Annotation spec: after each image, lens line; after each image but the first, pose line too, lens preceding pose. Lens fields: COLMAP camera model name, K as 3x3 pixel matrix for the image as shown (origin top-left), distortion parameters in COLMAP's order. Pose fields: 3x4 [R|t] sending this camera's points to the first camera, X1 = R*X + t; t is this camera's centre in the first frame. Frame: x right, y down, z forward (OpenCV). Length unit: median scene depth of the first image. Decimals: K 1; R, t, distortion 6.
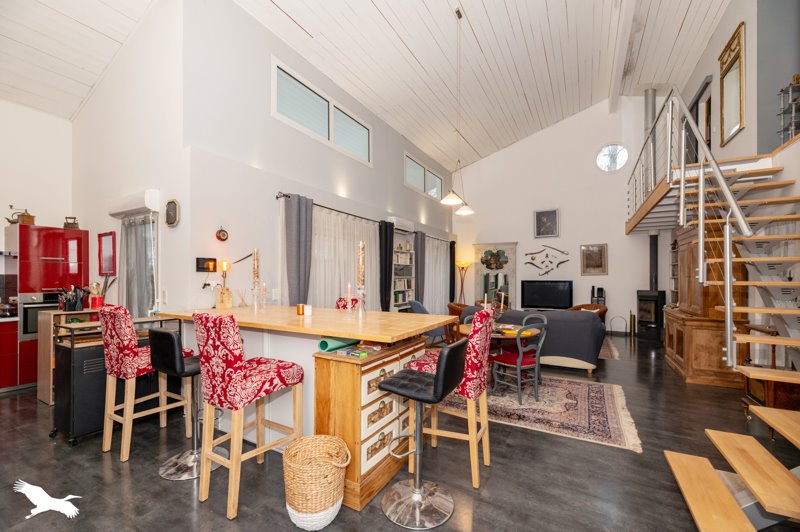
lens RADIAL K [[327.6, 0, 396.8], [0, 327.6, 275.9], [0, 0, 1]] dist [-0.000610, 0.000095]
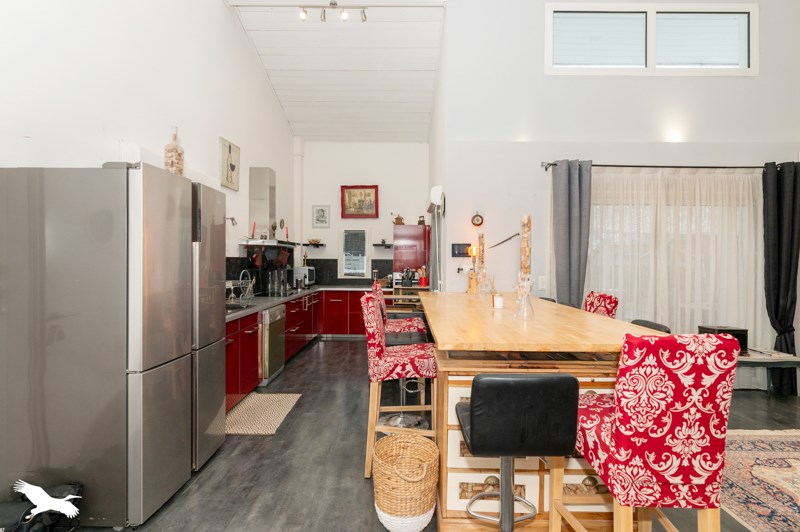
lens RADIAL K [[365.6, 0, 398.2], [0, 365.6, 263.1], [0, 0, 1]] dist [-0.001332, -0.000231]
pose [[0.499205, 0.008101, -0.866446, 0.270921], [-0.001803, 0.999964, 0.008311, -0.001655], [0.866482, -0.002587, 0.499202, 0.201016]]
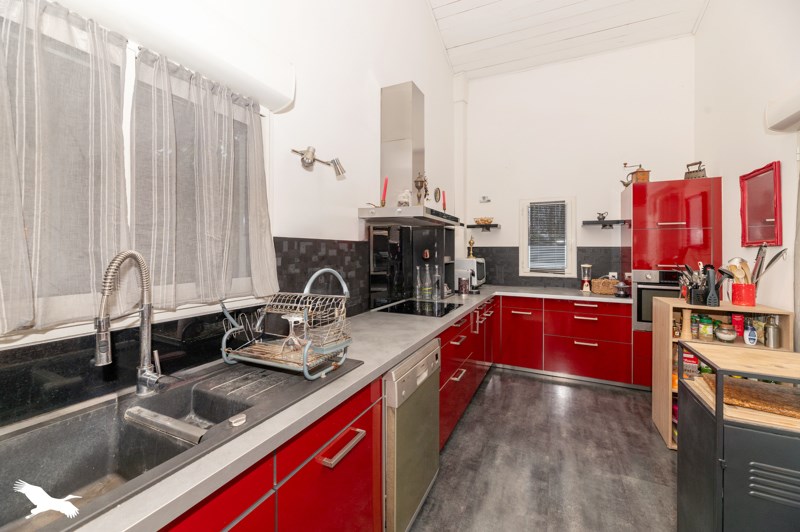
lens RADIAL K [[327.6, 0, 391.3], [0, 327.6, 251.1], [0, 0, 1]] dist [-0.000610, 0.000095]
pose [[0.059924, 0.001372, -0.998202, -0.384850], [0.002283, 0.999996, 0.001511, 0.005518], [0.998200, -0.002370, 0.059921, 0.358308]]
